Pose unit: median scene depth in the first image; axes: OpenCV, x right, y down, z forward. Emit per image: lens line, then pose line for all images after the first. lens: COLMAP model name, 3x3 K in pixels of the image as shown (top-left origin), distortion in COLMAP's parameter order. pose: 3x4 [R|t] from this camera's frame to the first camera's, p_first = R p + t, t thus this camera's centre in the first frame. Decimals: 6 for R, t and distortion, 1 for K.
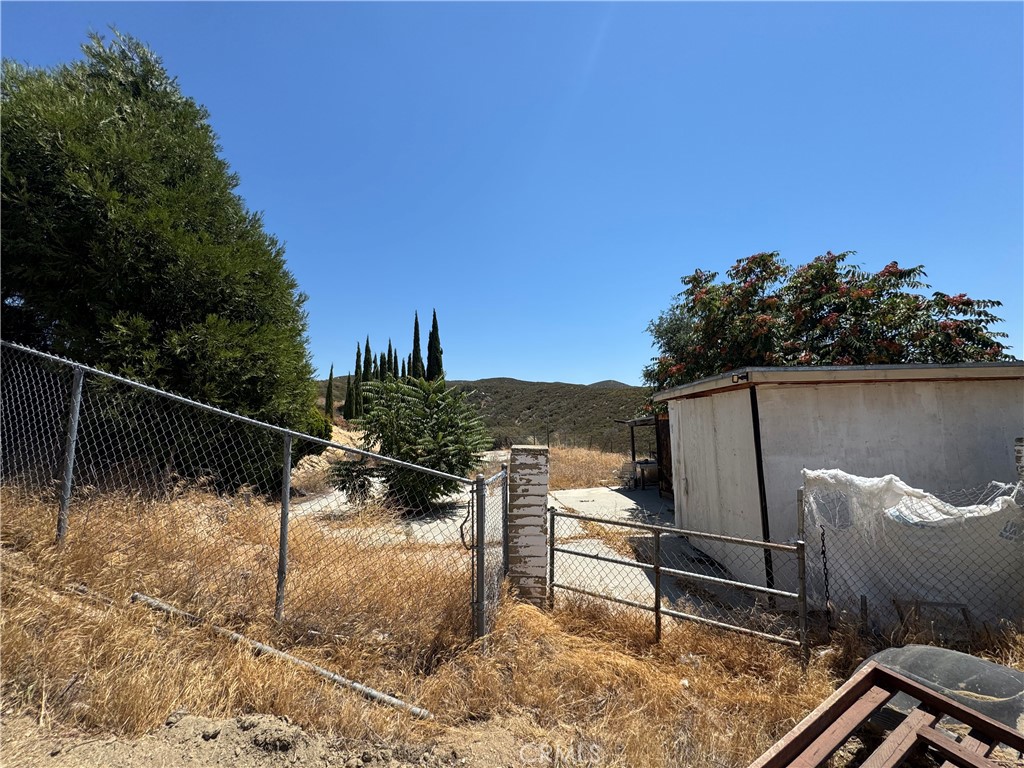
lens RADIAL K [[408.5, 0, 514.1], [0, 408.5, 384.9], [0, 0, 1]] dist [-0.008087, 0.000202]
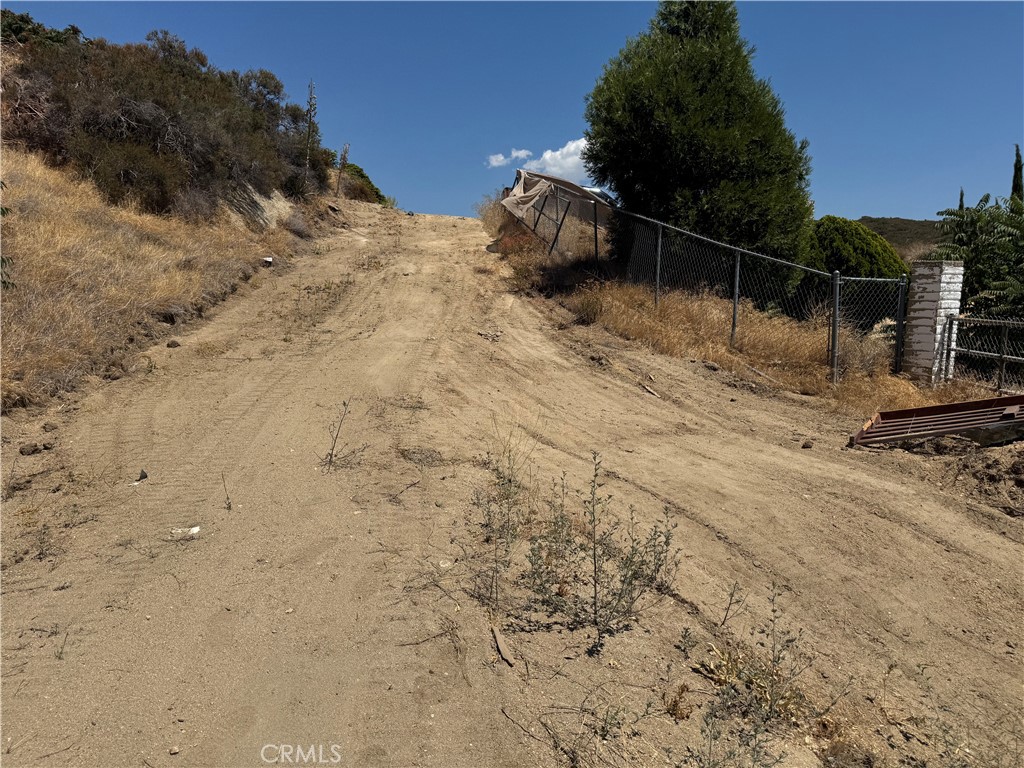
lens RADIAL K [[713.9, 0, 505.5], [0, 713.9, 387.9], [0, 0, 1]] dist [0.083314, -0.107845]
pose [[0.480766, 0.114899, -0.869288, 1.322344], [0.068245, 0.983467, 0.167735, 0.081666], [0.874189, -0.139966, 0.464976, -1.091101]]
